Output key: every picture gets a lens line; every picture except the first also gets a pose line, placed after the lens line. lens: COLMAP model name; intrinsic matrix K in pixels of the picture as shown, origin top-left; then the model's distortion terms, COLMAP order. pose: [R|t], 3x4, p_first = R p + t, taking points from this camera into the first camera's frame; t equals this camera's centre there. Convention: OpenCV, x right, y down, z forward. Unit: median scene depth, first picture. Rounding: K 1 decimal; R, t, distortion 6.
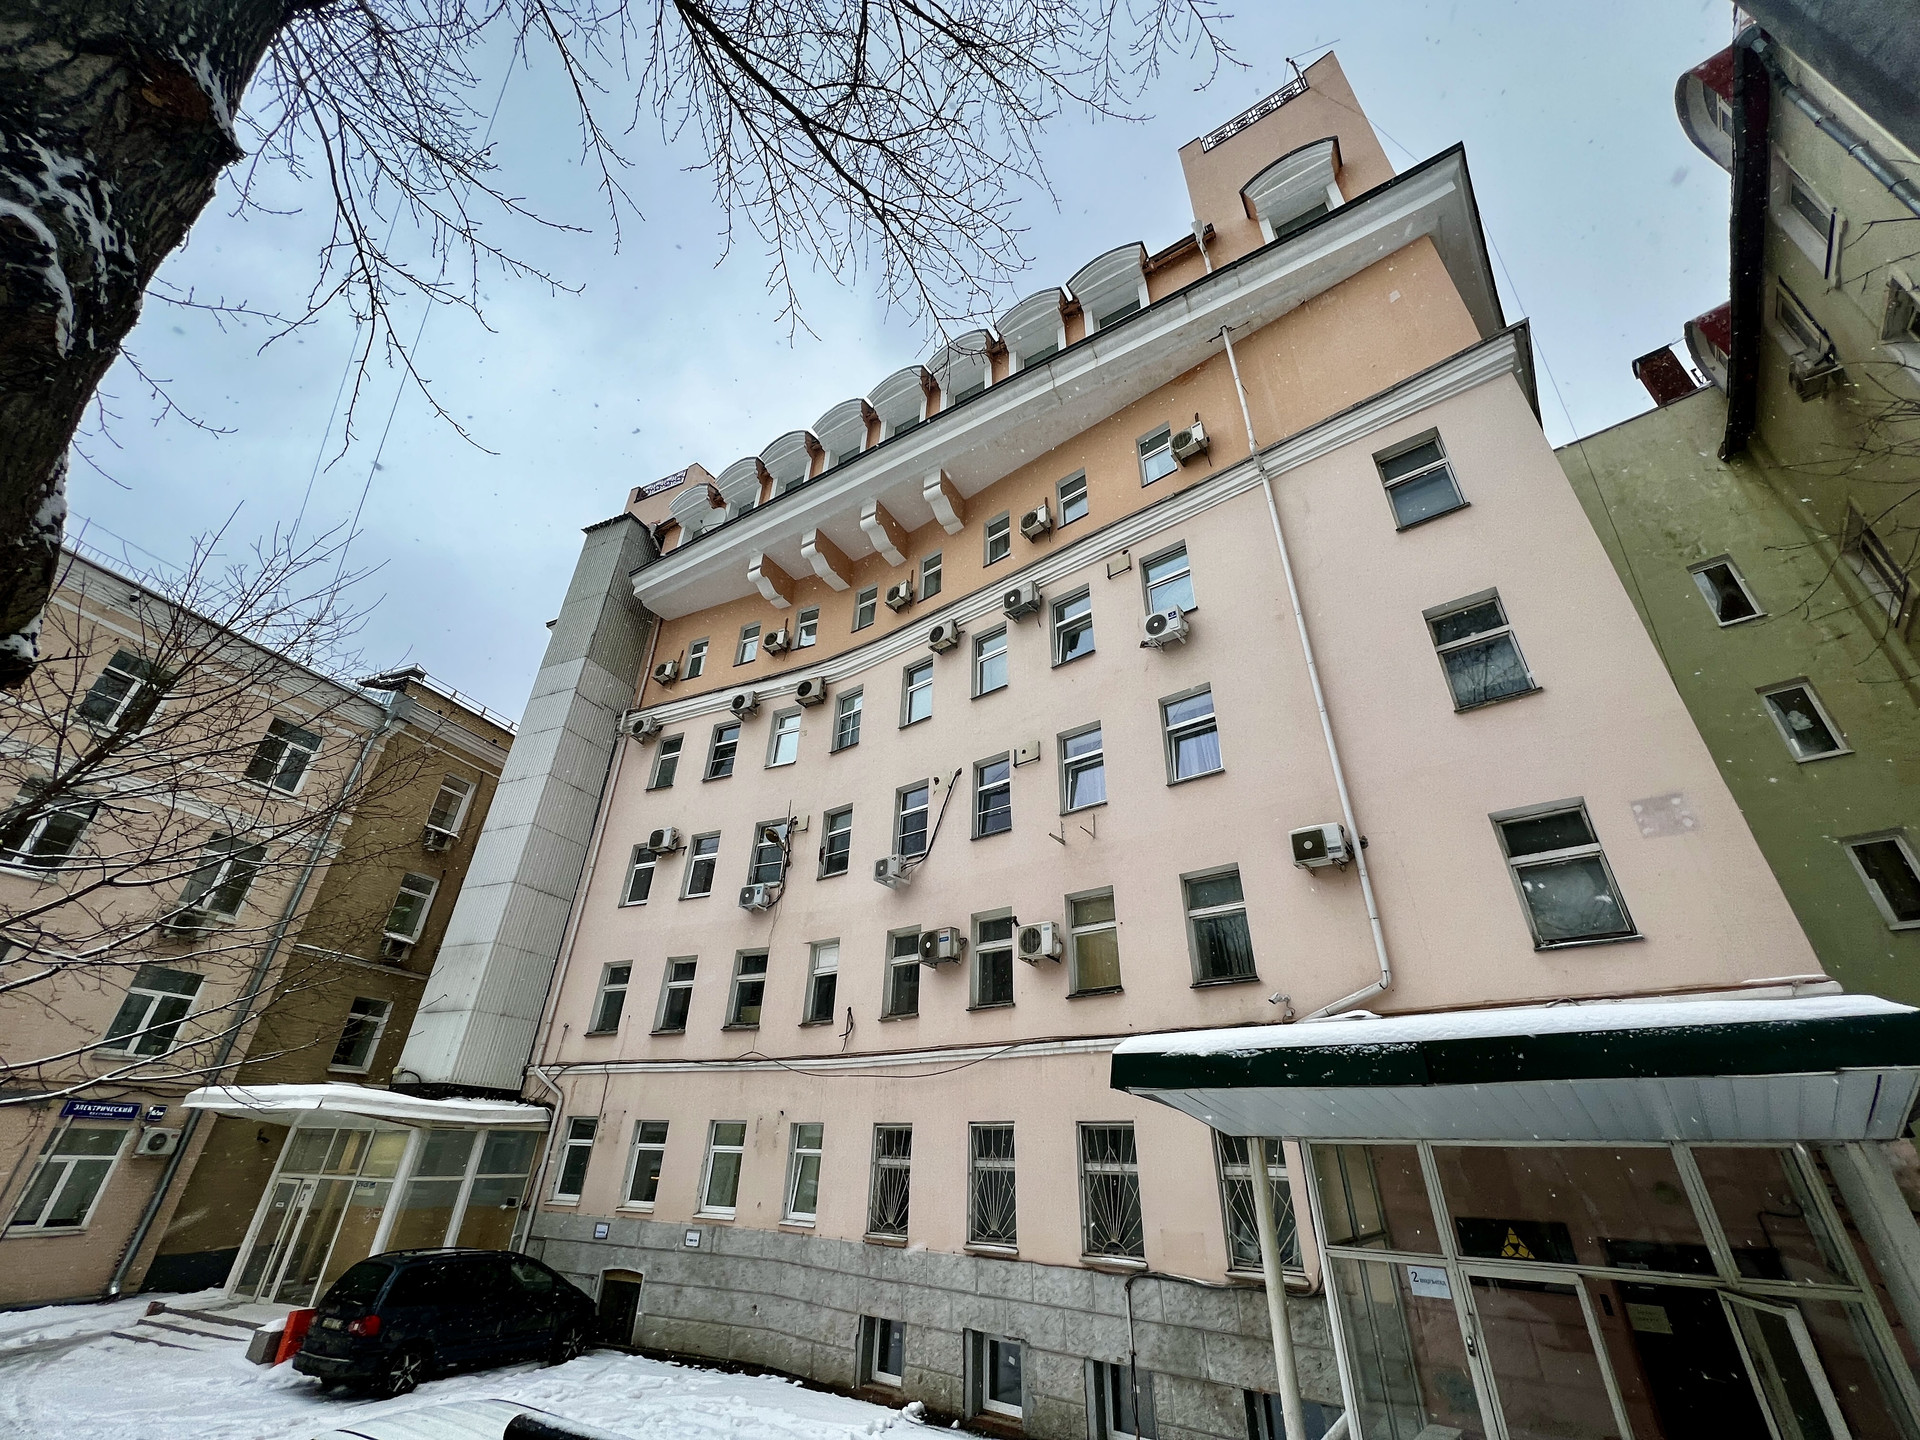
lens RADIAL K [[767.5, 0, 956.6], [0, 767.5, 721.0], [0, 0, 1]] dist [-0.000212, -0.000125]
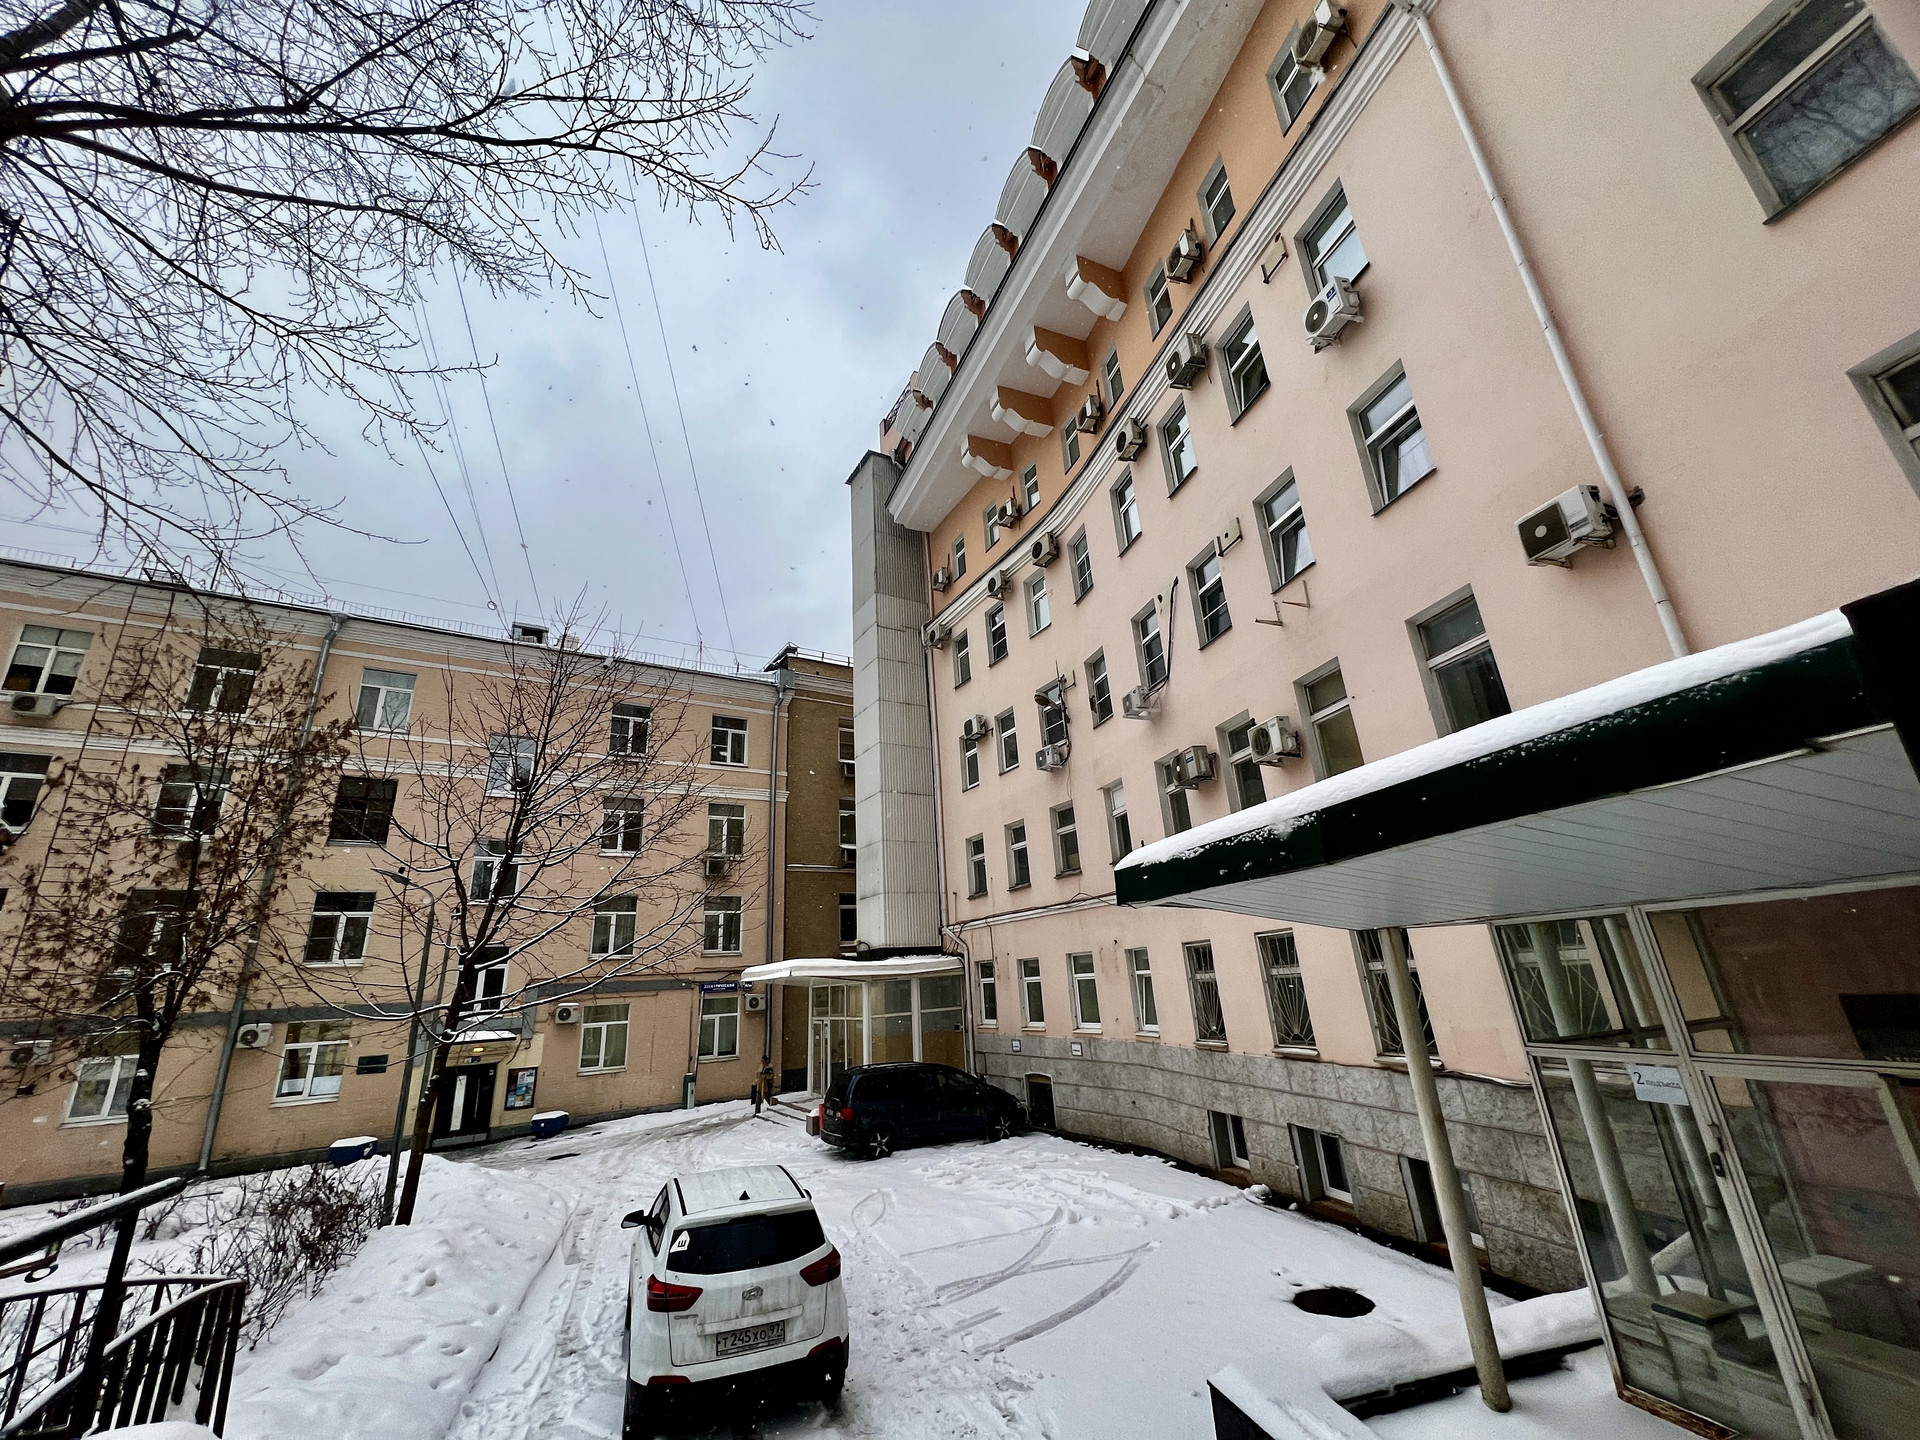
lens RADIAL K [[767.5, 0, 956.6], [0, 767.5, 721.0], [0, 0, 1]] dist [-0.000212, -0.000125]
pose [[0.808716, -0.258872, -0.528170, 0.244991], [0.357502, 0.929382, 0.091876, 0.046361], [0.467088, -0.263123, 0.844154, 0.072820]]
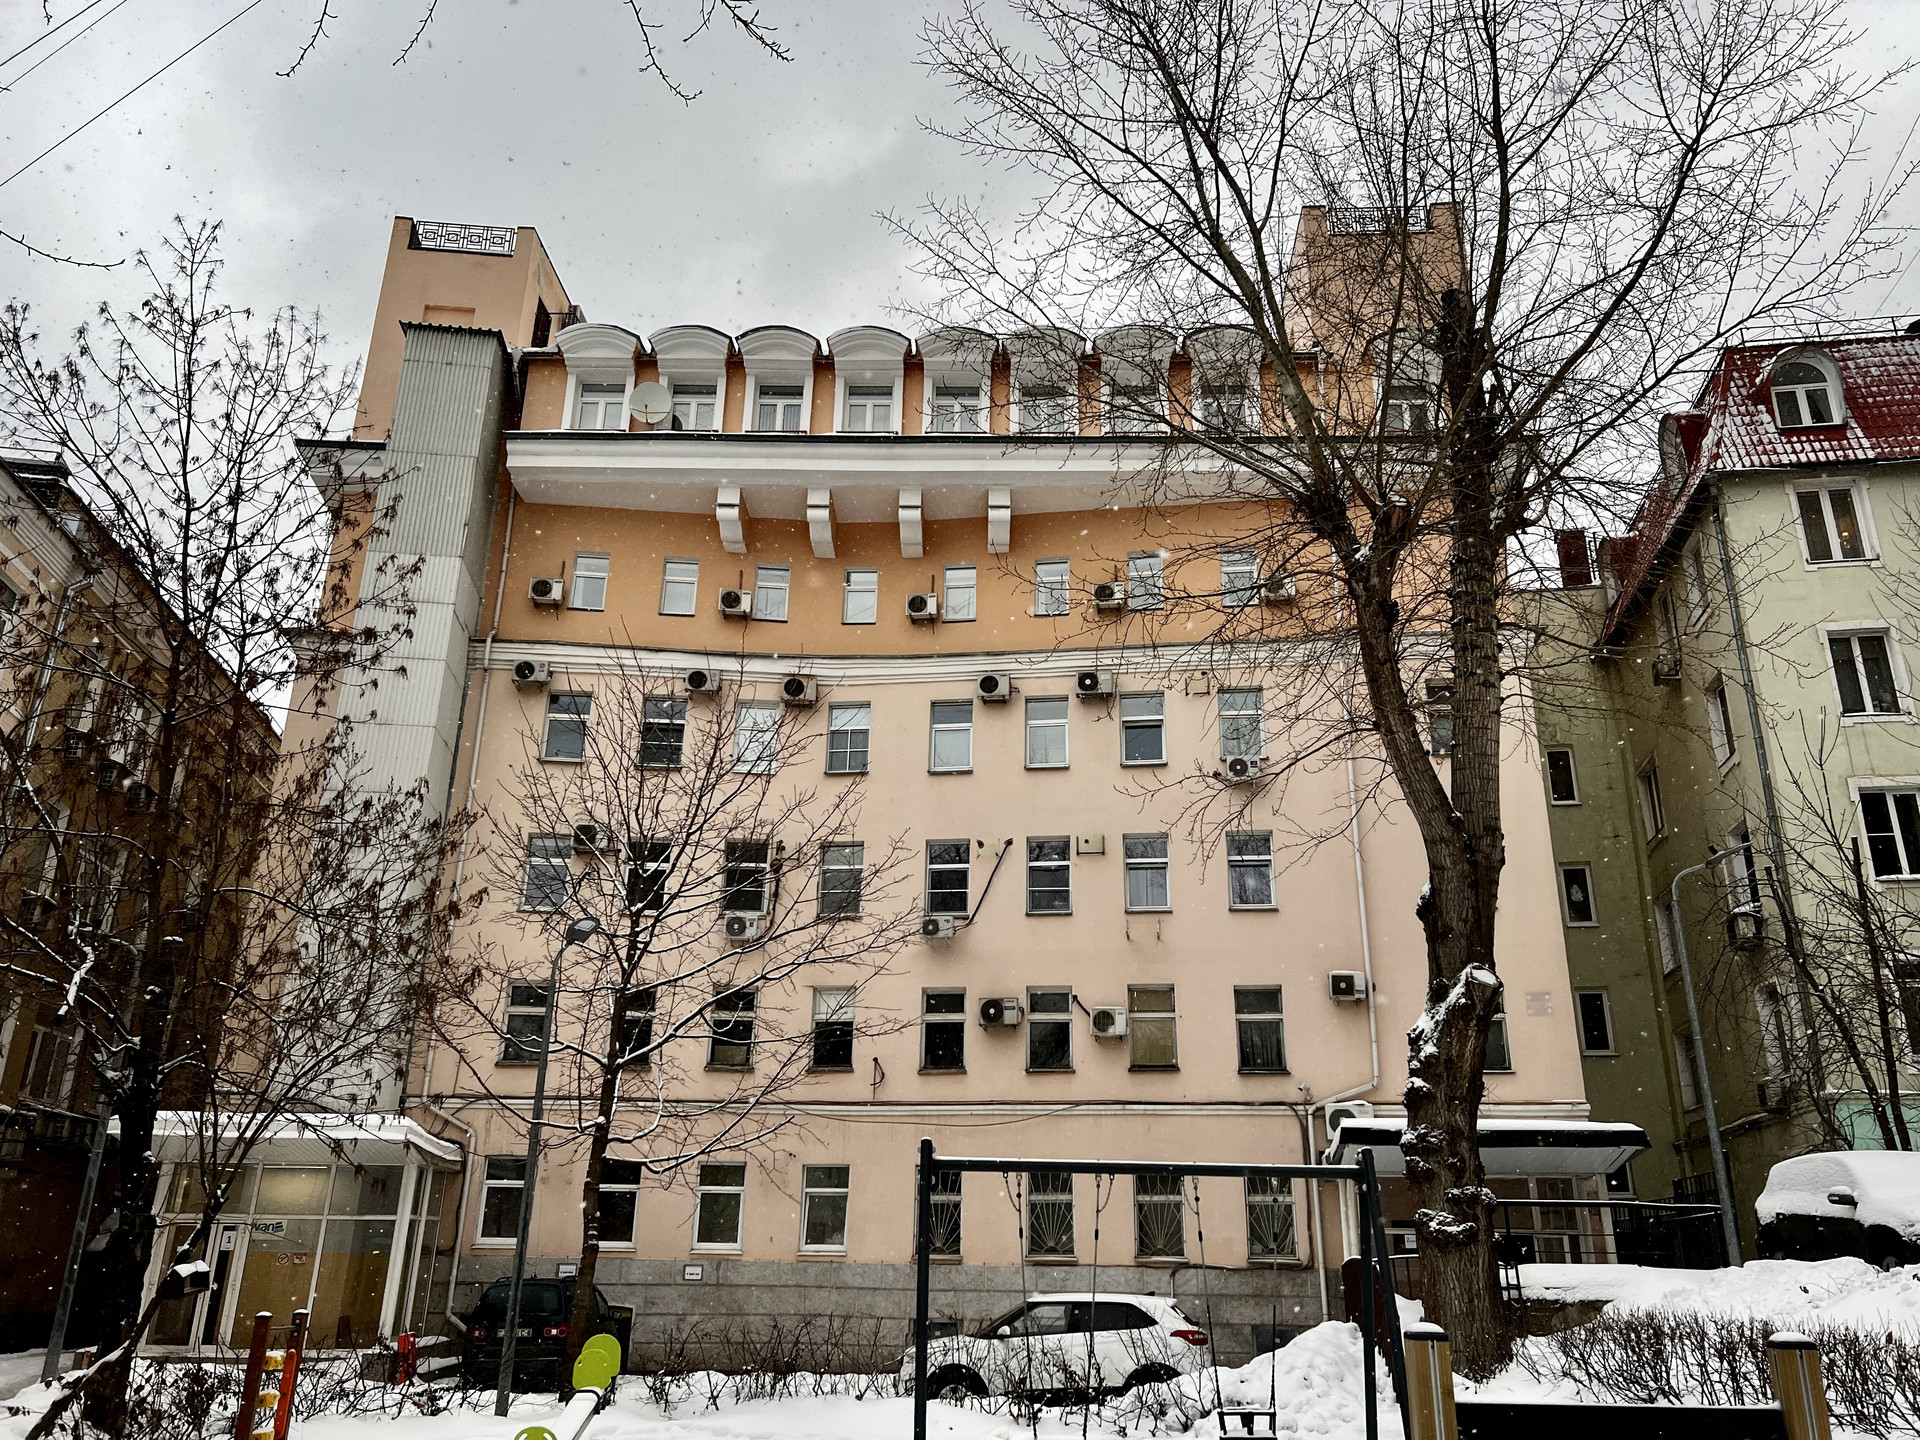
lens RADIAL K [[1474.1, 0, 978.6], [0, 1474.1, 715.6], [0, 0, 1]] dist [0.098211, -0.125580]
pose [[0.858388, 0.167959, 0.484726, -1.071873], [-0.246525, 0.963685, 0.102645, -0.303369], [-0.449883, -0.207607, 0.868622, -0.683530]]
